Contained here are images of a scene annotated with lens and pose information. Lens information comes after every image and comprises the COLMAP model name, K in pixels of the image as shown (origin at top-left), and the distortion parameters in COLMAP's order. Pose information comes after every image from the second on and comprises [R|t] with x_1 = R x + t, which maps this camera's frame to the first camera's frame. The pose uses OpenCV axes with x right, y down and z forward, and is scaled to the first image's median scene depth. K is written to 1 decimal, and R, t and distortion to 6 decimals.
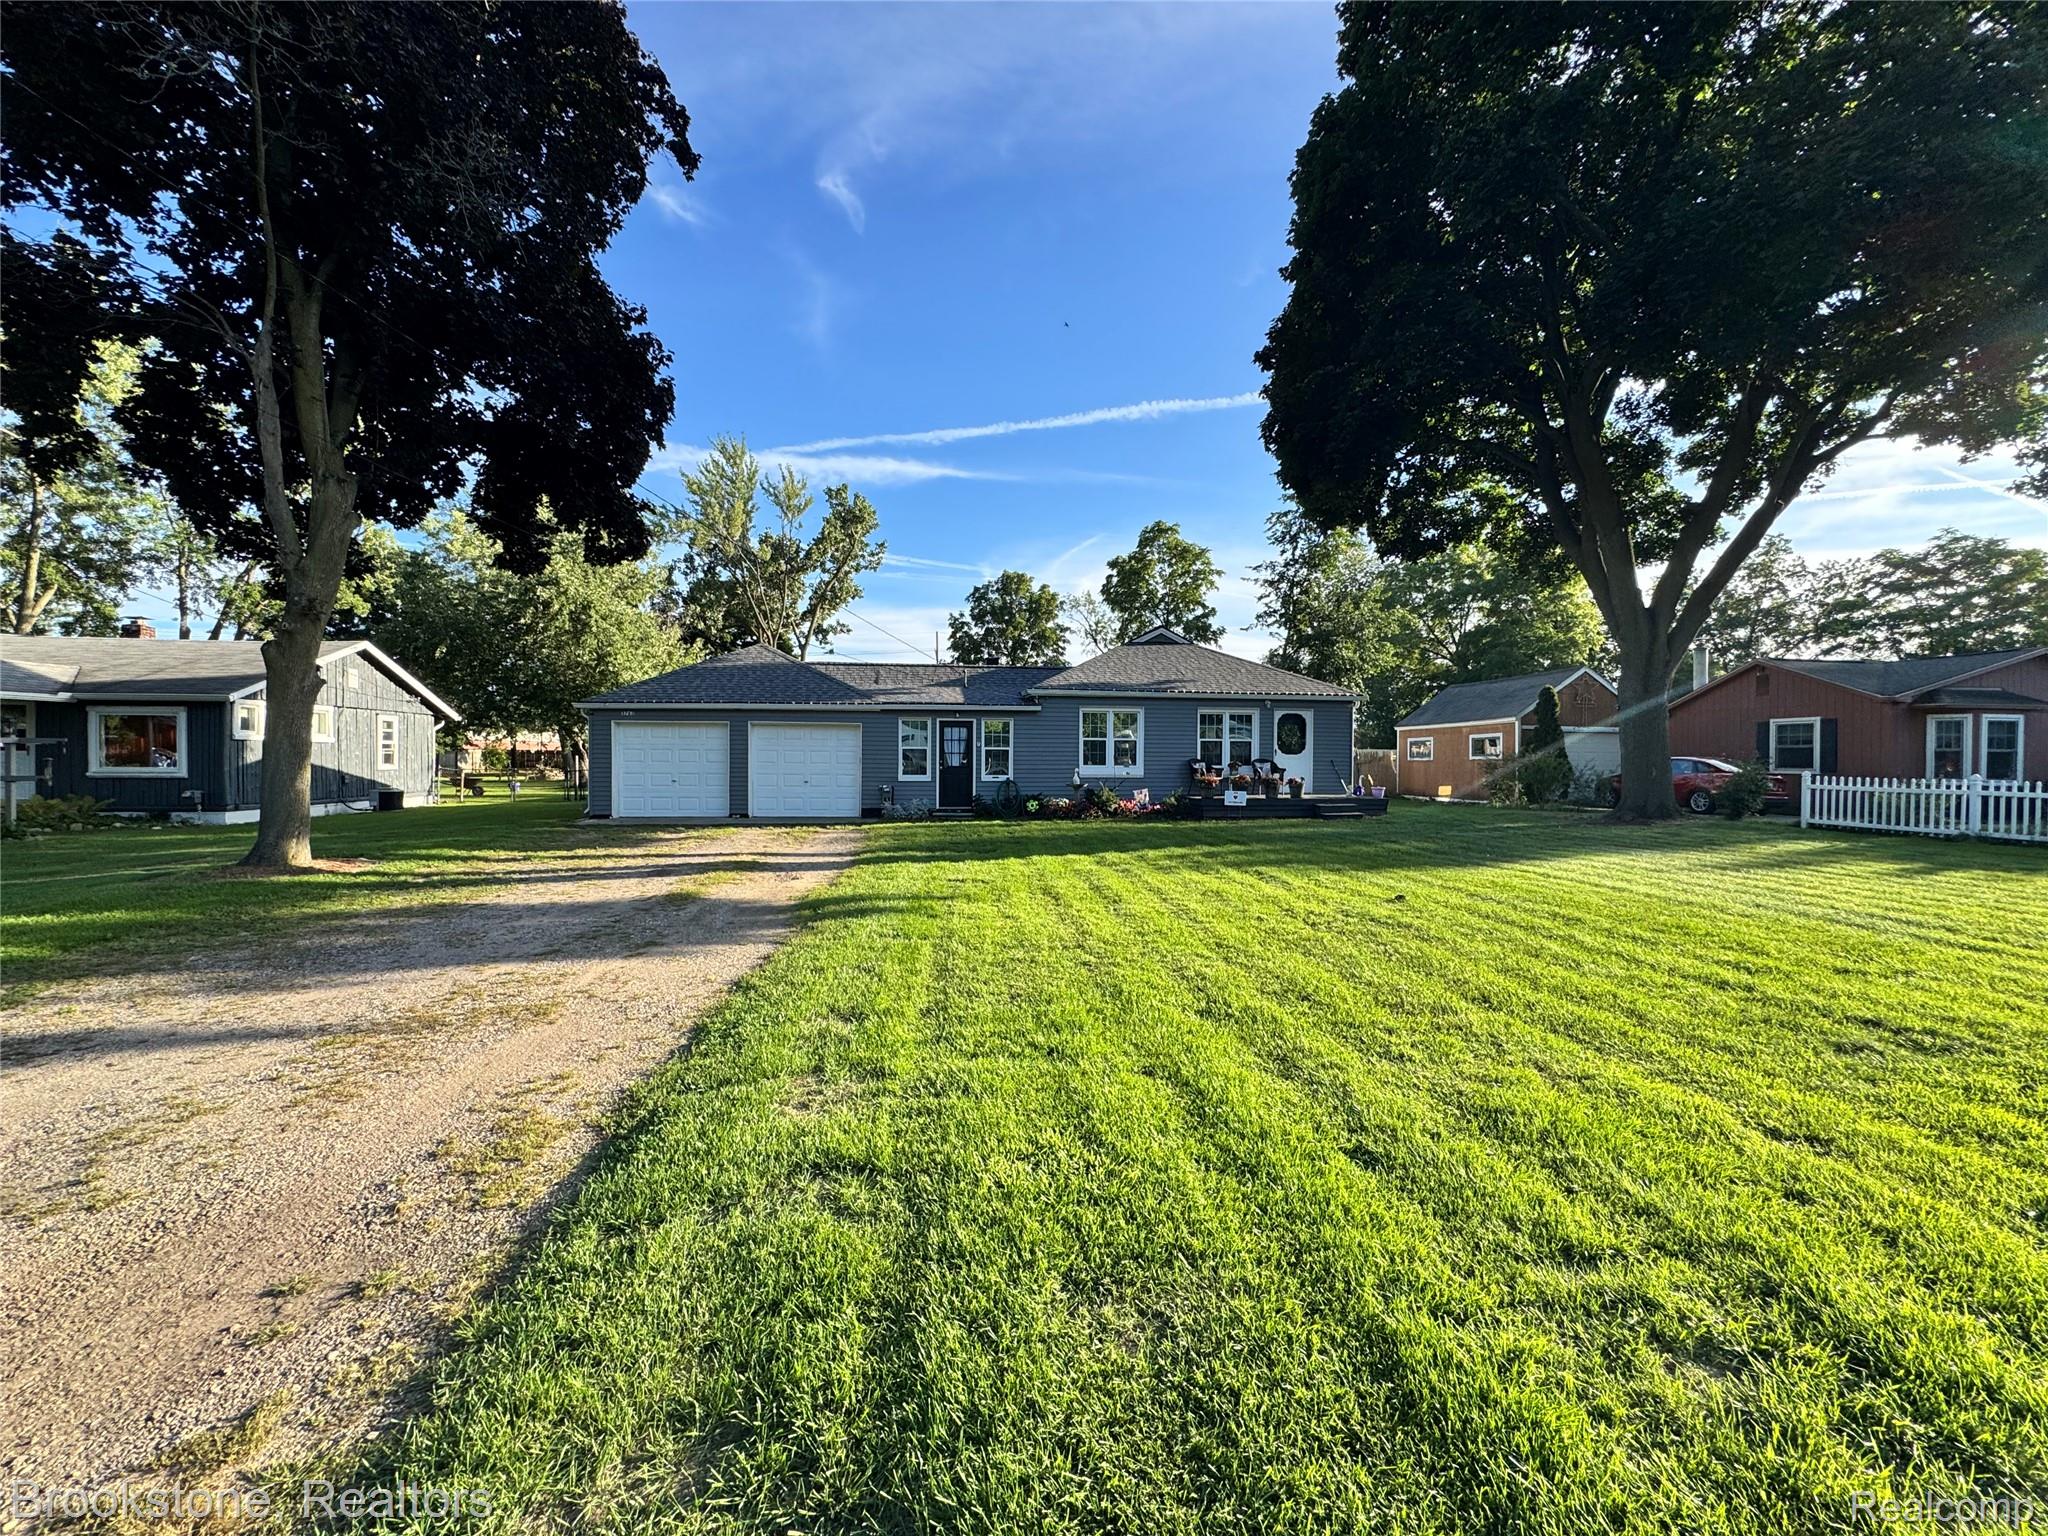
lens RADIAL K [[817.7, 0, 1026.1], [0, 817.7, 777.5], [0, 0, 1]] dist [-0.002419, 0.000207]
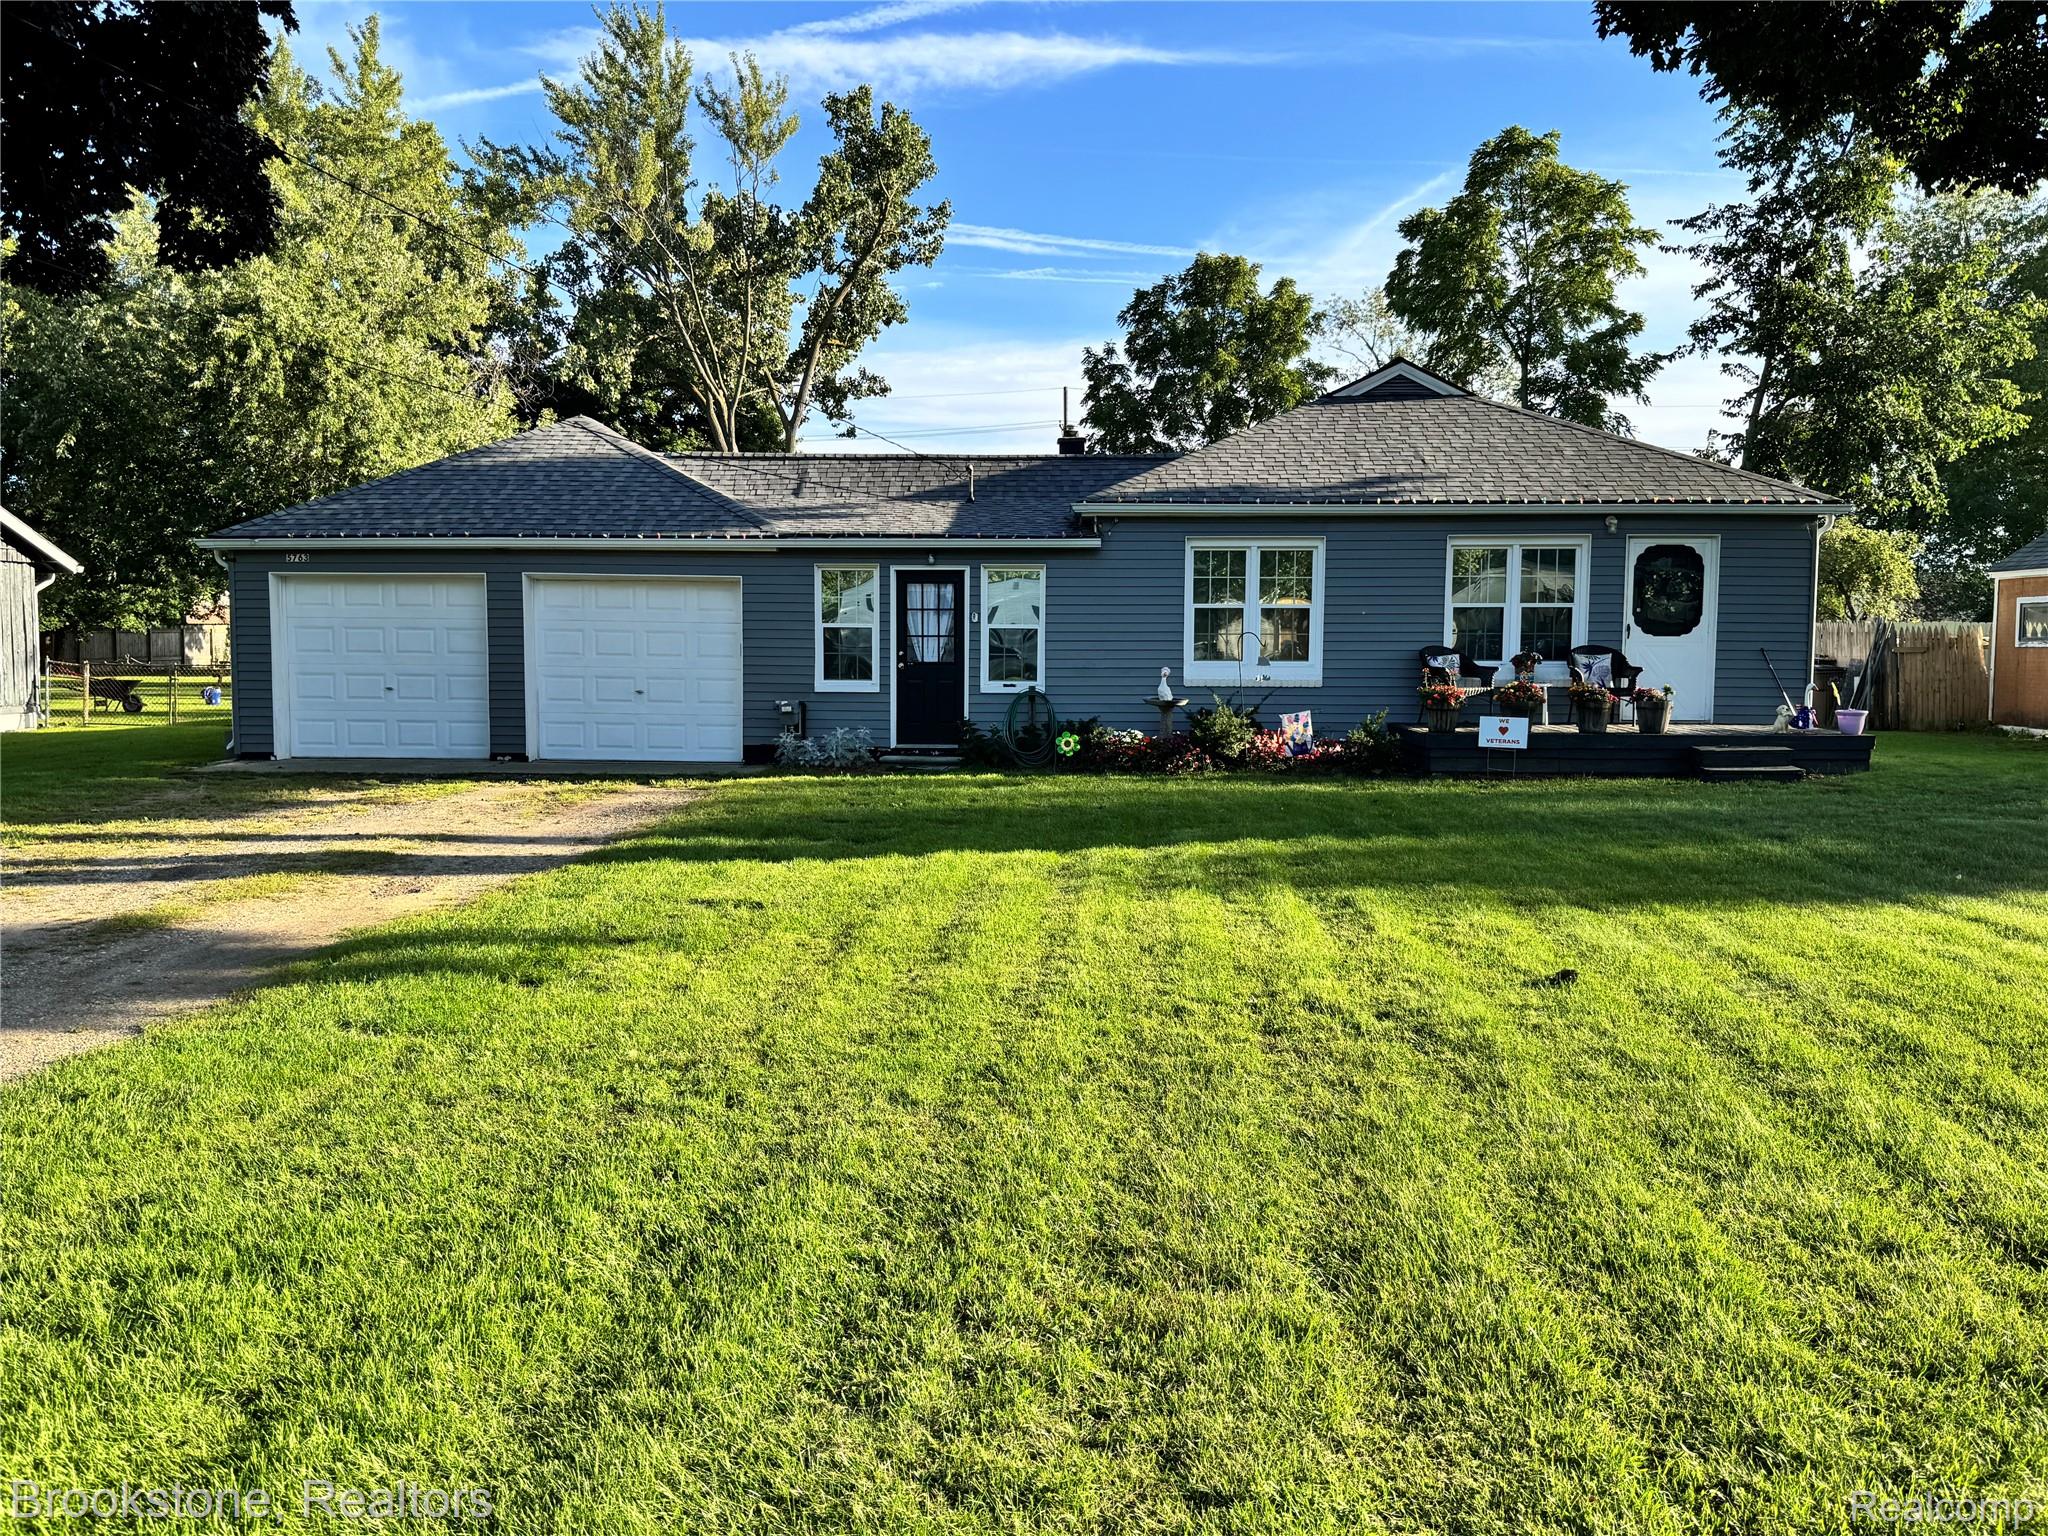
lens RADIAL K [[1617.8, 0, 1016.9], [0, 1617.8, 775.9], [0, 0, 1]] dist [0.077699, -0.115216]
pose [[0.985521, 0.013359, -0.169025, 0.069807], [-0.003256, 0.998199, 0.059907, -0.002189], [0.169520, -0.058489, 0.983790, 0.023394]]
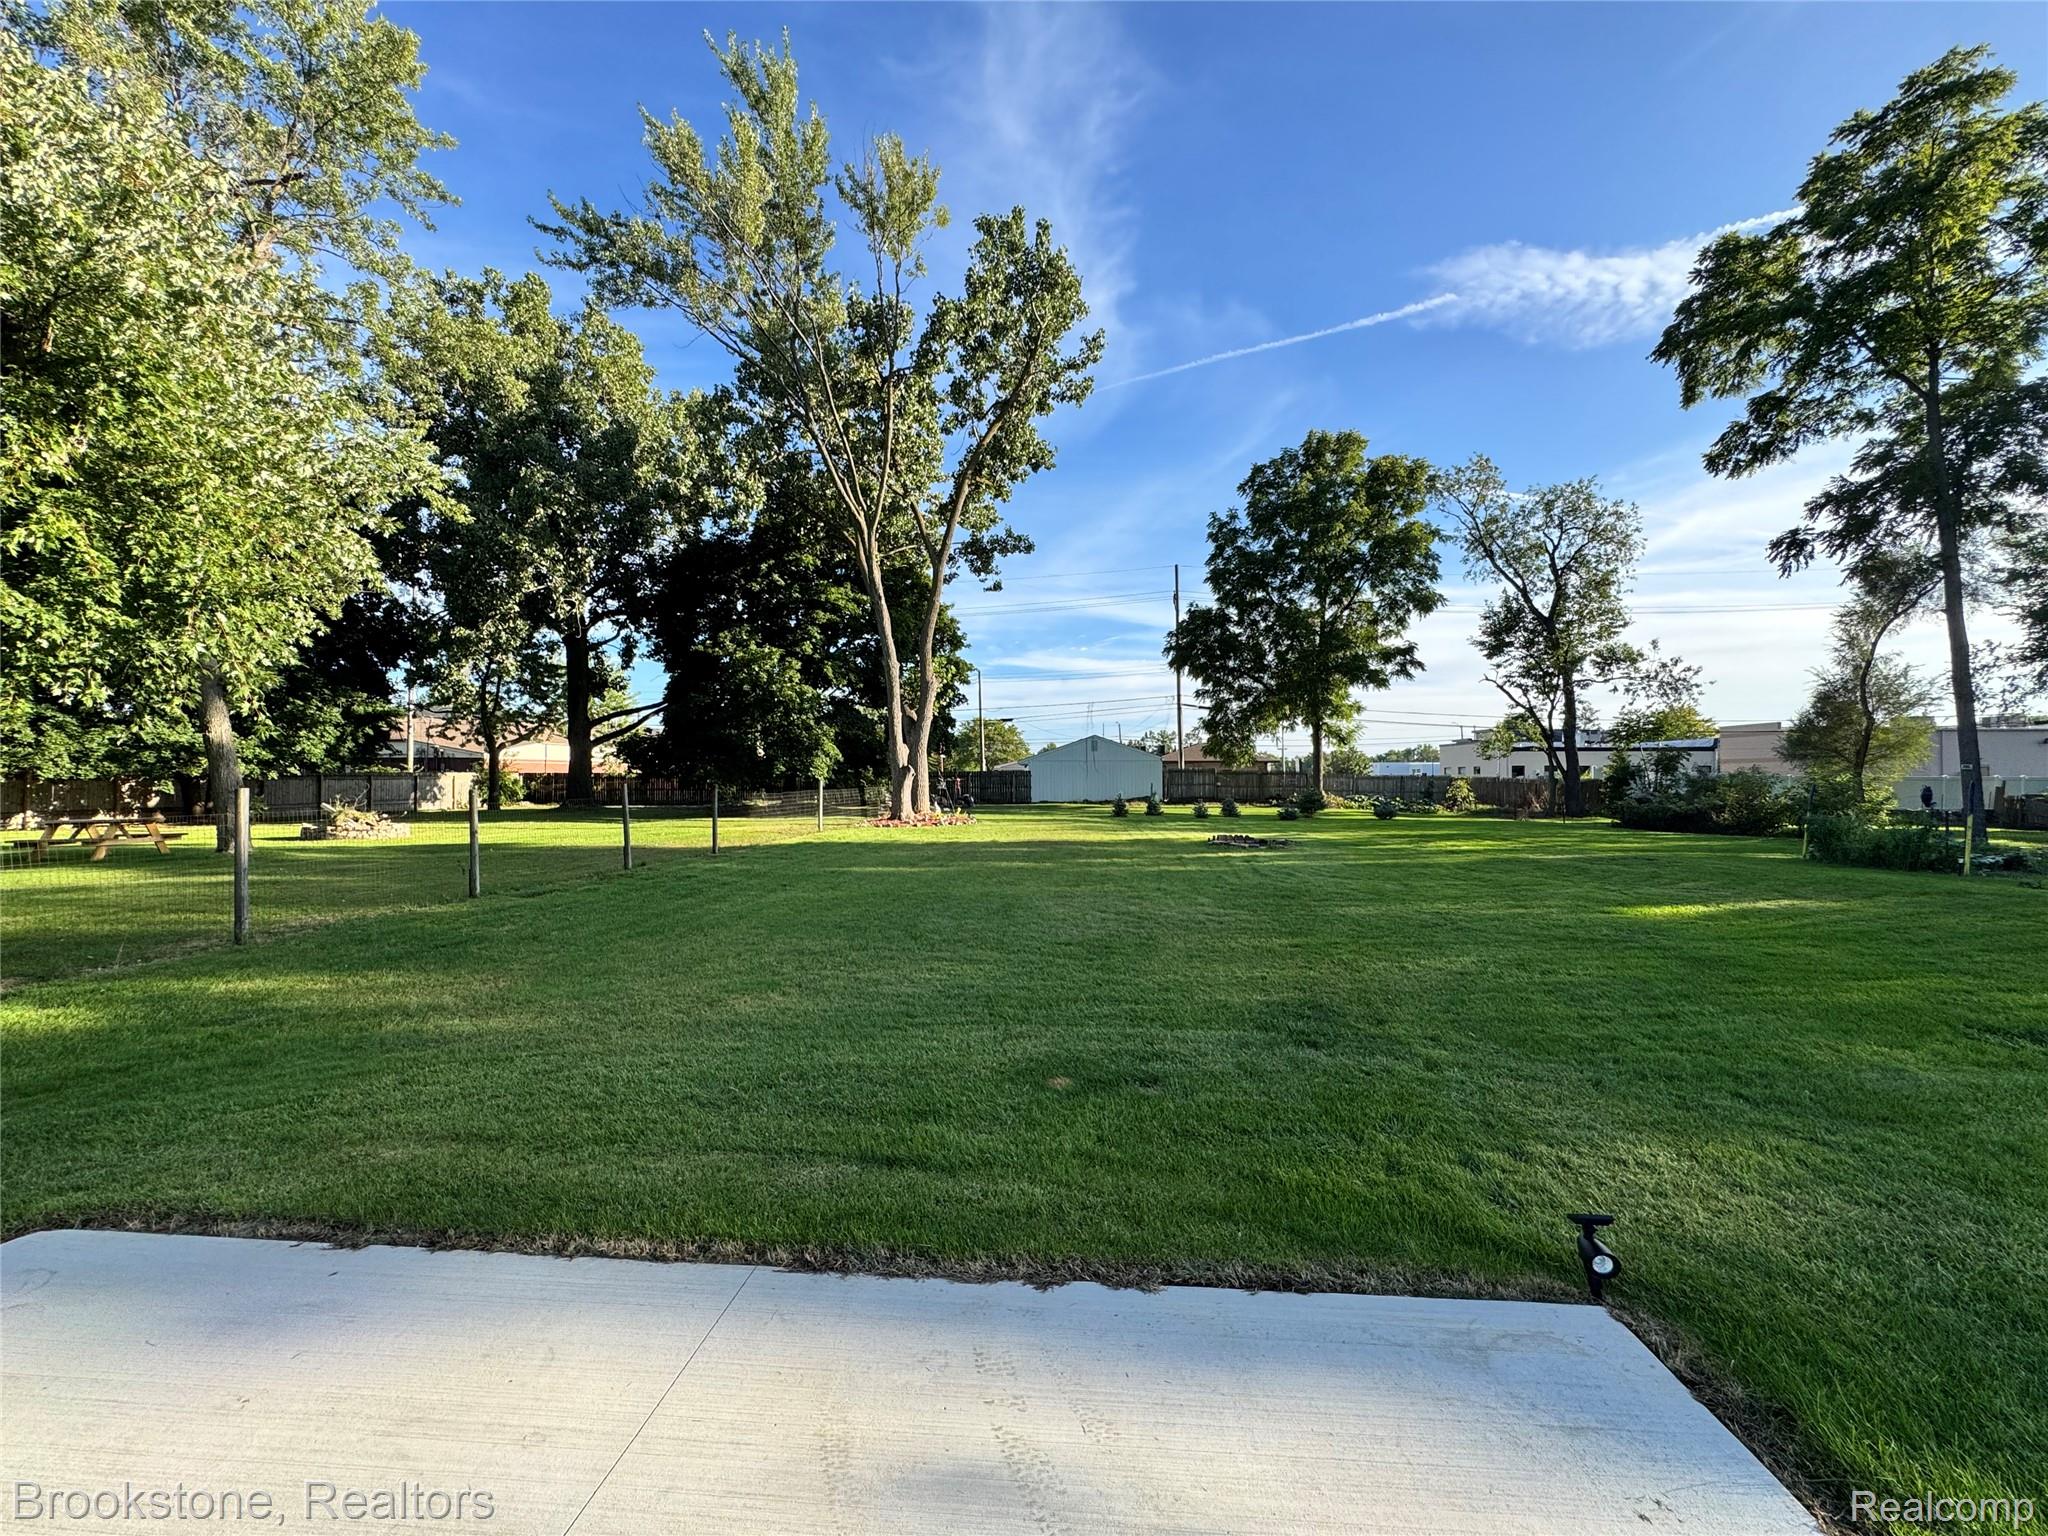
lens RADIAL K [[817.7, 0, 1017.8], [0, 817.7, 752.5], [0, 0, 1]] dist [-0.002419, 0.000207]
pose [[0.973627, -0.014080, -0.227712, -0.190873], [0.001360, 0.998434, -0.055924, -0.025230], [0.228143, 0.054140, 0.972121, 0.899348]]
